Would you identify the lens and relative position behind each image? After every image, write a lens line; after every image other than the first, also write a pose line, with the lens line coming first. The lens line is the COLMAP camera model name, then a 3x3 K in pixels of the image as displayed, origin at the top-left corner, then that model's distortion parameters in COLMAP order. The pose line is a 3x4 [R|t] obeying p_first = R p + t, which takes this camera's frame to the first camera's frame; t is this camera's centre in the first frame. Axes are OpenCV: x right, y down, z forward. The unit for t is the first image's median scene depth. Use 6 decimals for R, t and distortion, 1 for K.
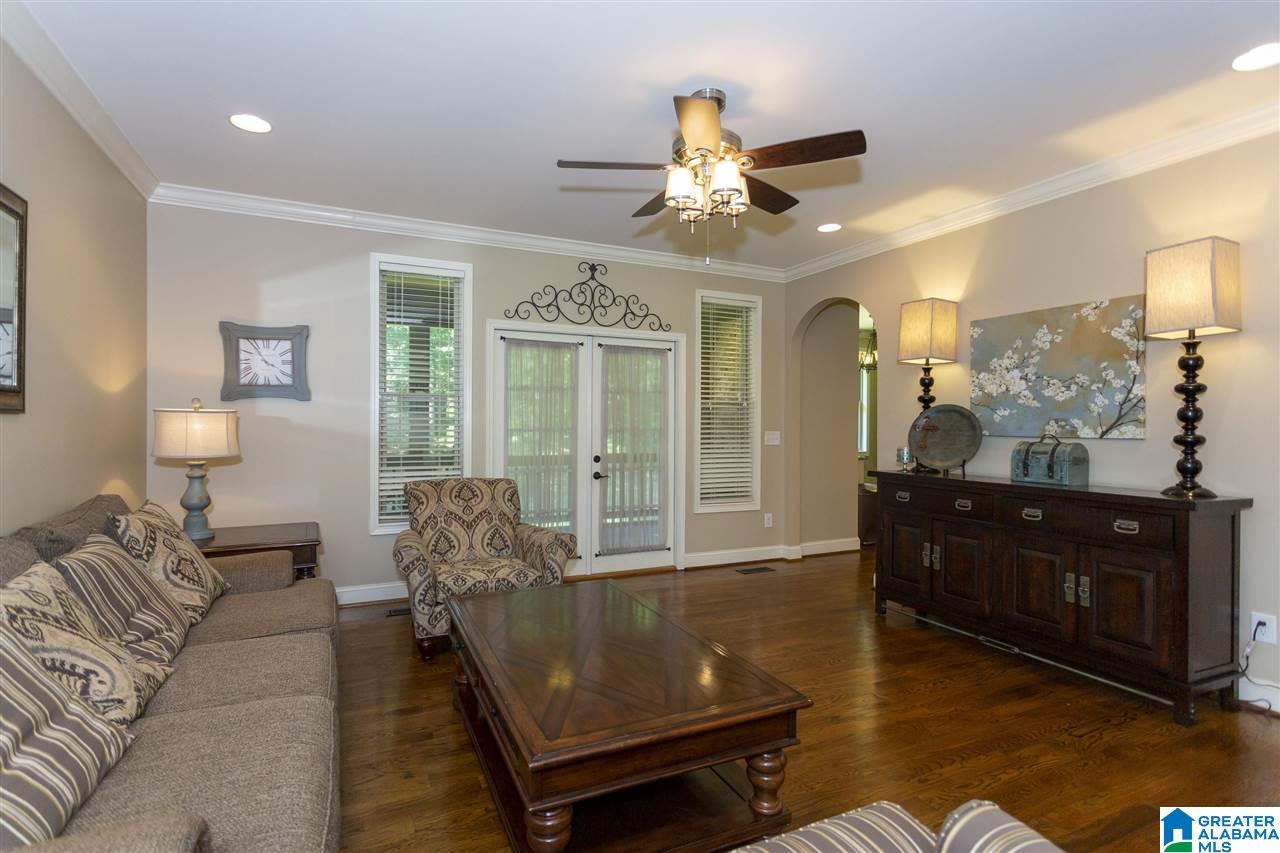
lens RADIAL K [[613.7, 0, 636.9], [0, 613.7, 425.6], [0, 0, 1]] dist [-0.000957, -0.000408]
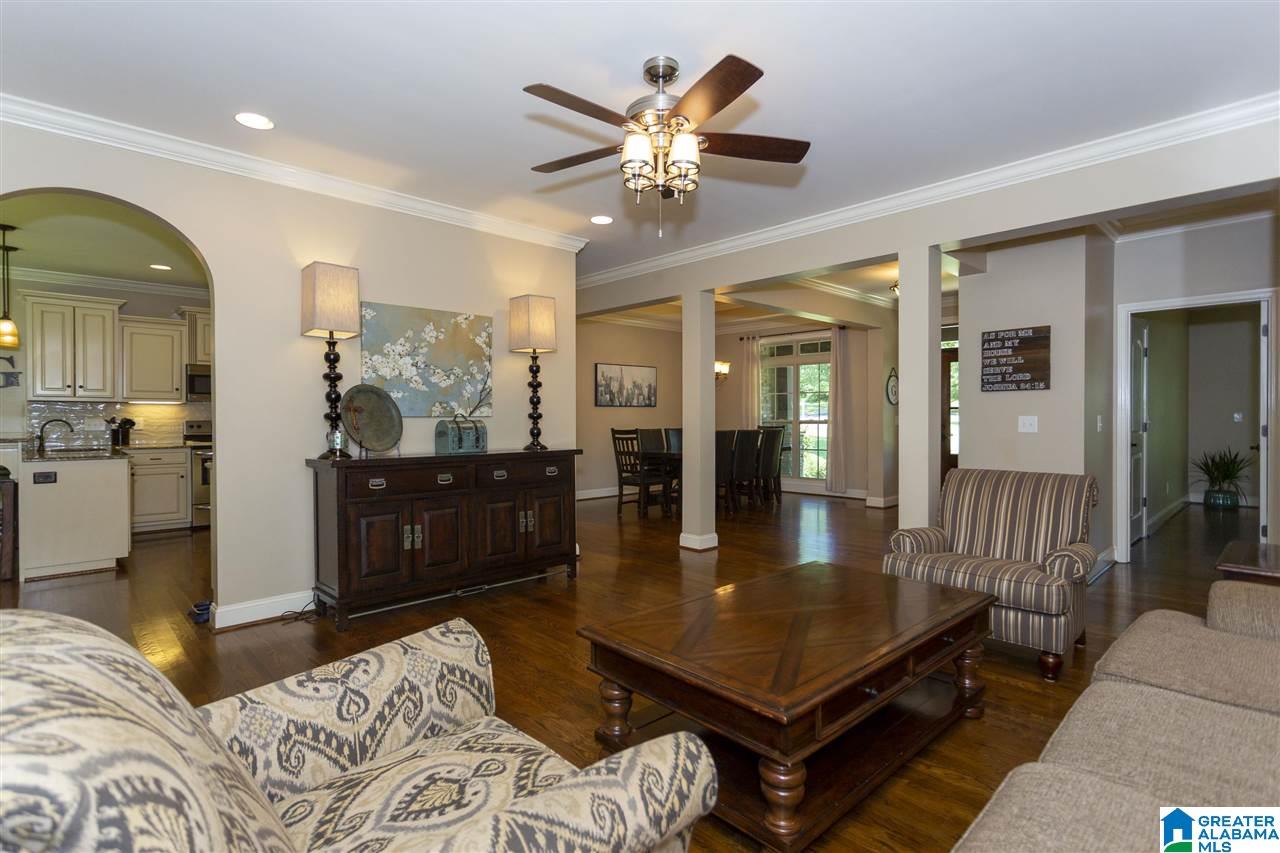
lens RADIAL K [[613.7, 0, 637.9], [0, 613.7, 418.0], [0, 0, 1]] dist [-0.000957, -0.000408]
pose [[-0.296296, -0.010737, 0.955036, -0.633191], [0.003267, 0.999920, 0.012256, 0.008743], [-0.955090, 0.006752, -0.296237, 1.031465]]
